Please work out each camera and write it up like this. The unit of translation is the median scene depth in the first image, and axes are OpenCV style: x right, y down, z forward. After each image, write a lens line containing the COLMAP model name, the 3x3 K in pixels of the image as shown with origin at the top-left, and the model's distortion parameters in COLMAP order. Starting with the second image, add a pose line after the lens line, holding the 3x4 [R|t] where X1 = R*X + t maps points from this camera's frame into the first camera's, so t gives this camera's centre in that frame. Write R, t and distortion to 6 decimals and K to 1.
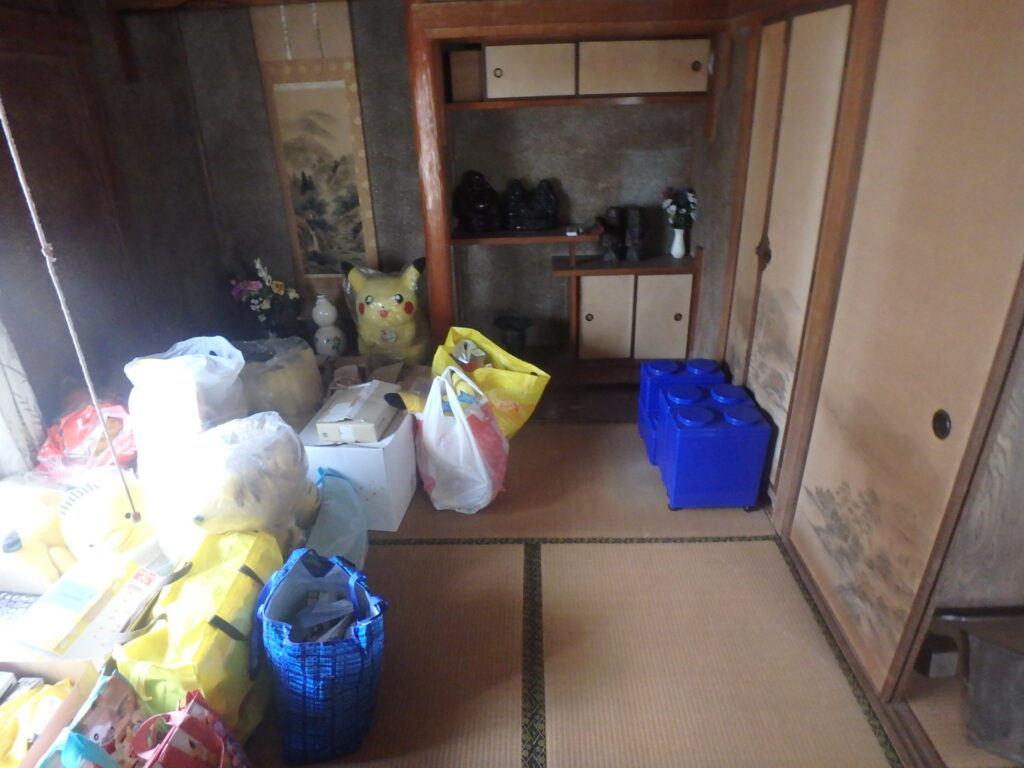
lens RADIAL K [[634.8, 0, 510.7], [0, 634.8, 385.9], [0, 0, 1]] dist [-0.034981, 0.001481]
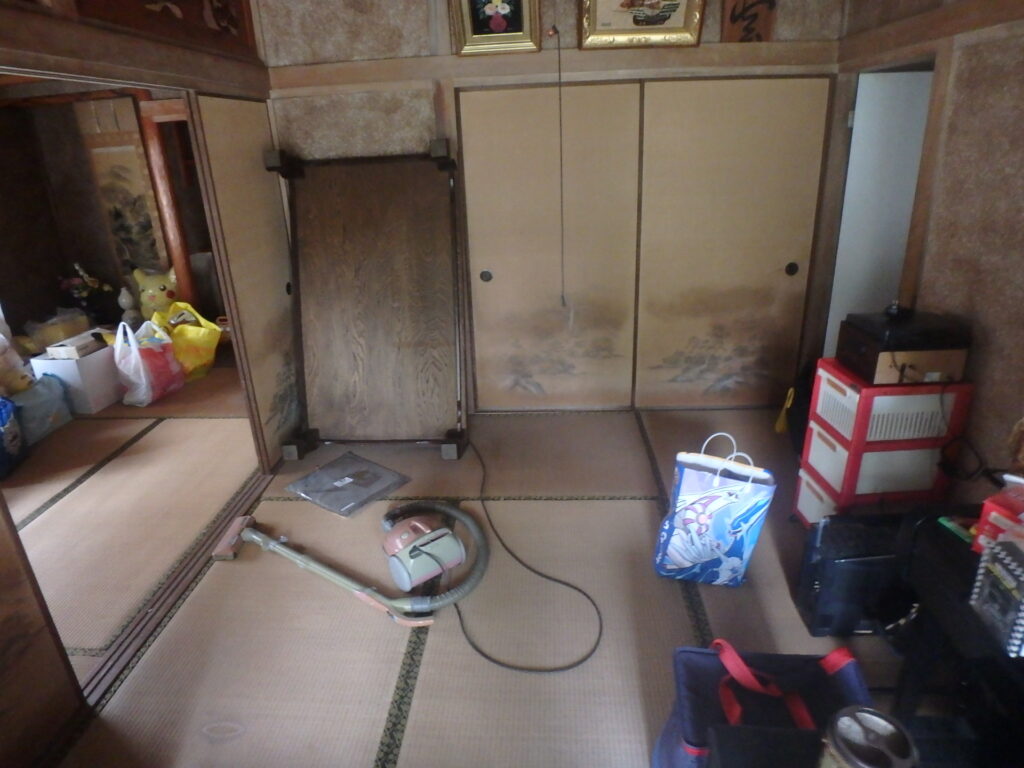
lens RADIAL K [[634.8, 0, 513.9], [0, 634.8, 383.3], [0, 0, 1]] dist [-0.034981, 0.001481]
pose [[0.999486, 0.003774, -0.031841, 0.668741], [-0.005828, 0.997890, -0.064668, 0.170021], [0.031530, 0.064820, 0.997399, -0.416177]]
